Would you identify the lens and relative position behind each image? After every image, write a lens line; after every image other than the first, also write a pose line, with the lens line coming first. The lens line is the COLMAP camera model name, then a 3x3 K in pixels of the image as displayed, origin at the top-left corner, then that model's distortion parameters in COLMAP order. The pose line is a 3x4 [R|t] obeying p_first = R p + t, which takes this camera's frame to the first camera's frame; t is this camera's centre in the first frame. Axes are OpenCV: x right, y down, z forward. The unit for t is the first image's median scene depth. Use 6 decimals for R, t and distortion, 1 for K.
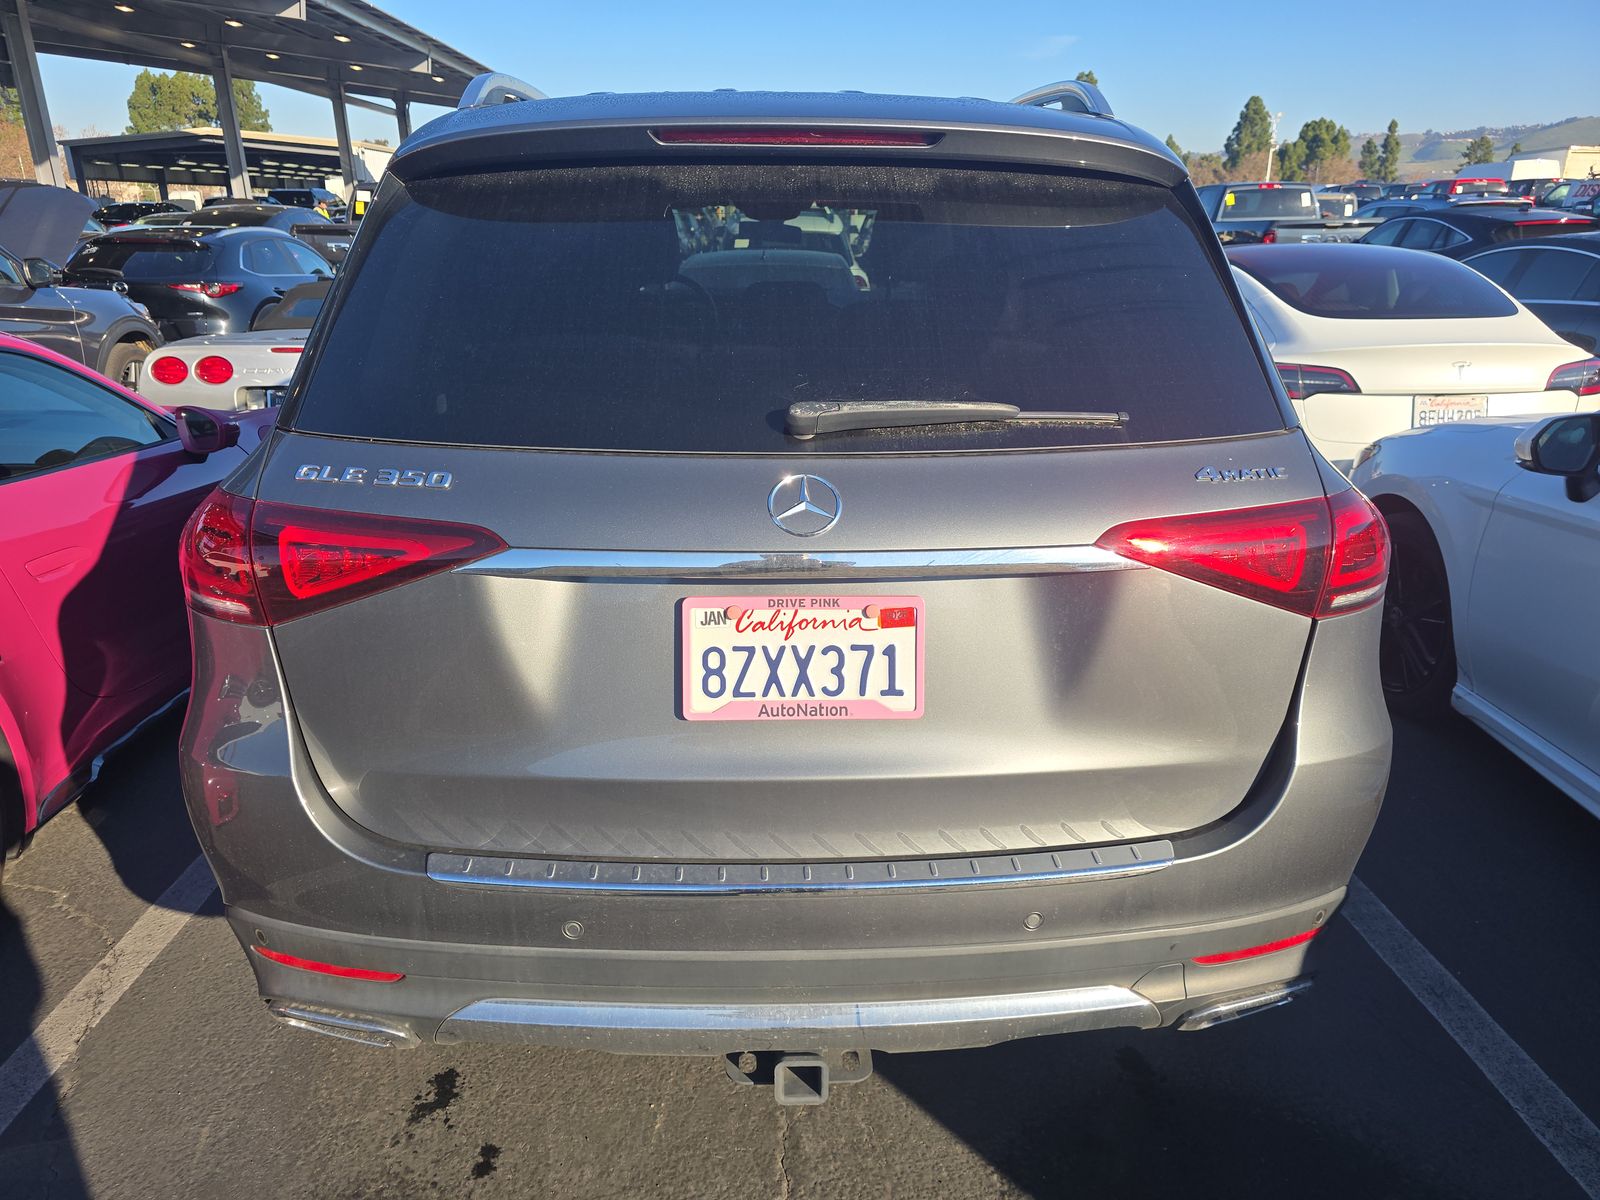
lens RADIAL K [[1061.1, 0, 800.1], [0, 1061.1, 599.8], [0, 0, 1]] dist [0.027758, -0.021036]
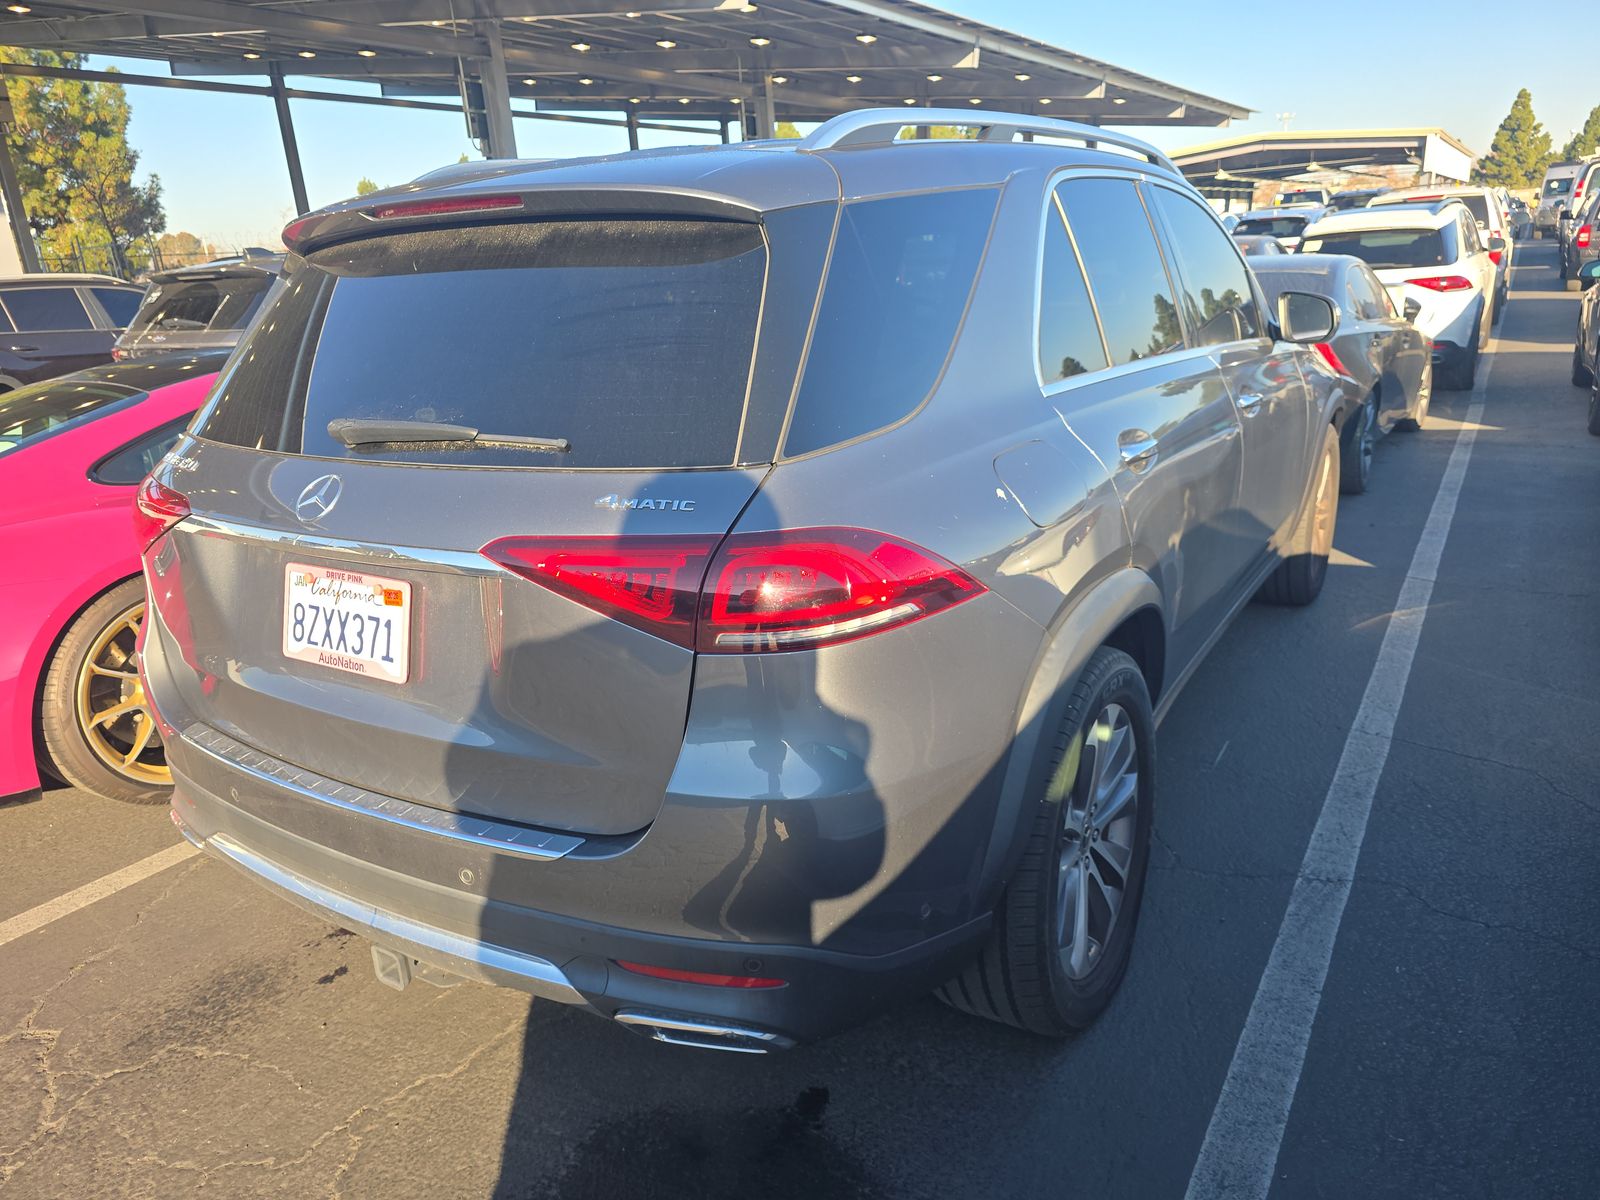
lens RADIAL K [[1061.1, 0, 854.8], [0, 1061.1, 592.8], [0, 0, 1]] dist [0.027758, -0.021036]
pose [[0.838701, 0.117452, -0.531776, 1.185723], [-0.125524, 0.991866, 0.021098, -0.081374], [0.529929, 0.049056, 0.846622, 0.242889]]
